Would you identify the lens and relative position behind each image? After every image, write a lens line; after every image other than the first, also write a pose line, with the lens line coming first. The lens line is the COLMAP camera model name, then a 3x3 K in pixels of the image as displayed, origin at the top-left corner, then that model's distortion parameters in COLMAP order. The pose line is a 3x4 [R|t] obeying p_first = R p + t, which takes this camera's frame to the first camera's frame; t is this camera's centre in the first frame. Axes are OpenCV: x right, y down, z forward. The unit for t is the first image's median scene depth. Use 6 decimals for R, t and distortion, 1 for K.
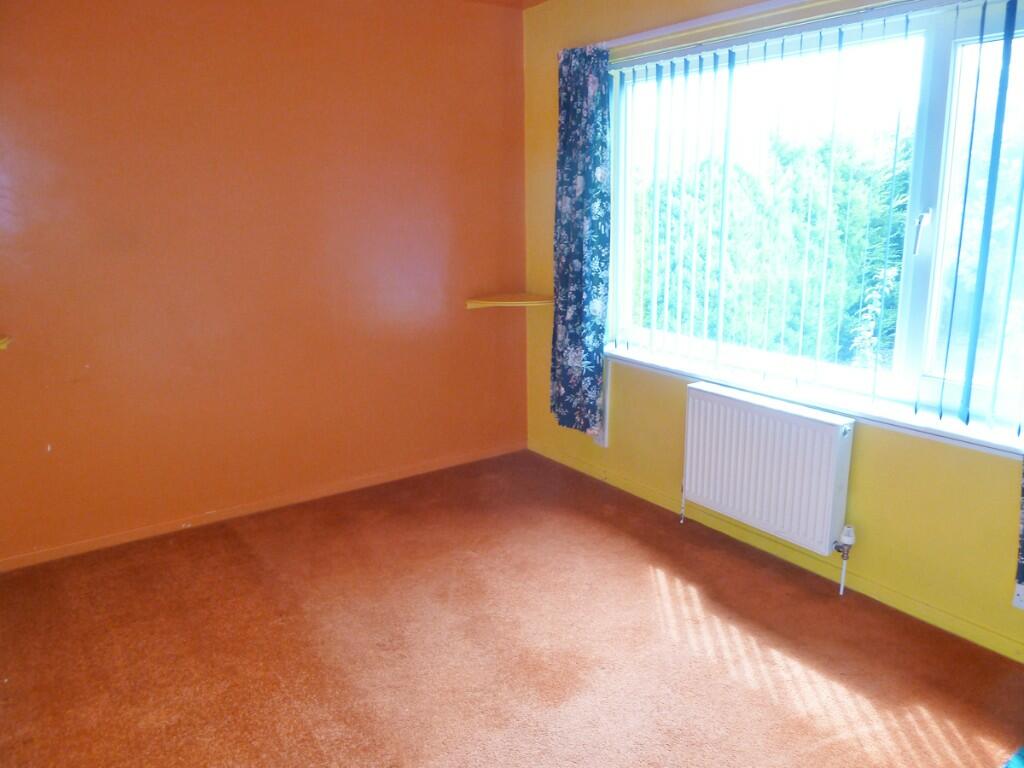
lens RADIAL K [[776.3, 0, 512.0], [0, 776.3, 384.0], [0, 0, 1]] dist [-0.042623, 0.003736]
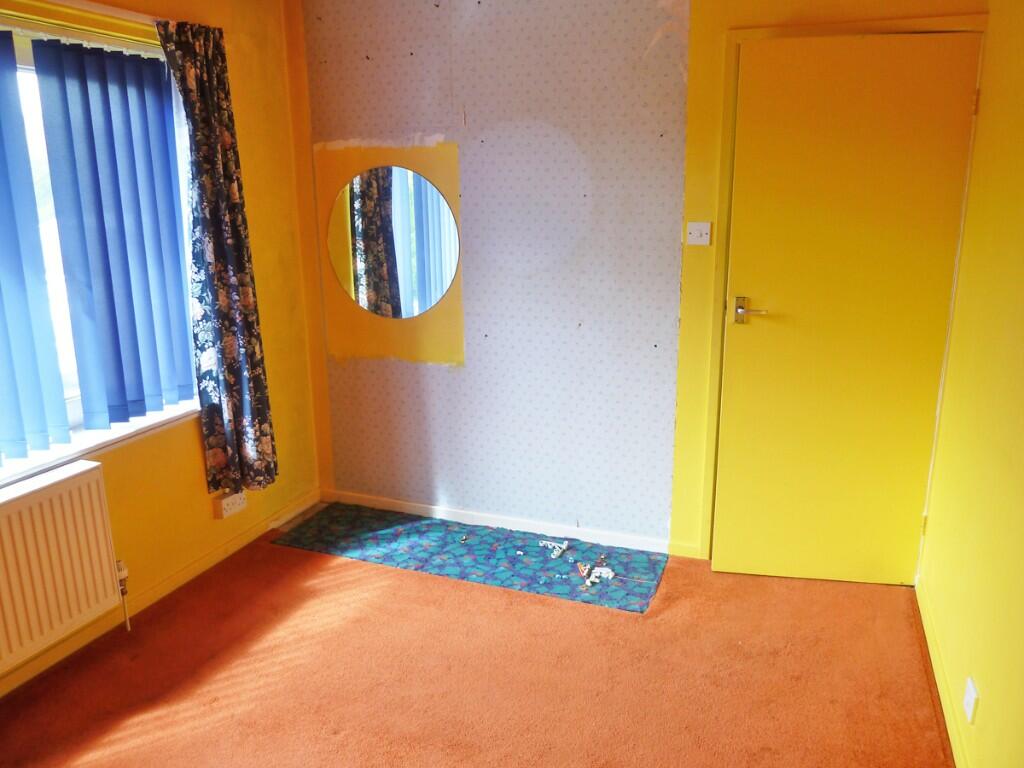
lens RADIAL K [[776.3, 0, 512.0], [0, 776.3, 384.0], [0, 0, 1]] dist [-0.042623, 0.003736]
pose [[-0.574183, -0.177091, 0.799345, -0.590266], [0.214498, 0.909686, 0.355614, -0.259810], [-0.790129, 0.375646, -0.484341, 1.008575]]
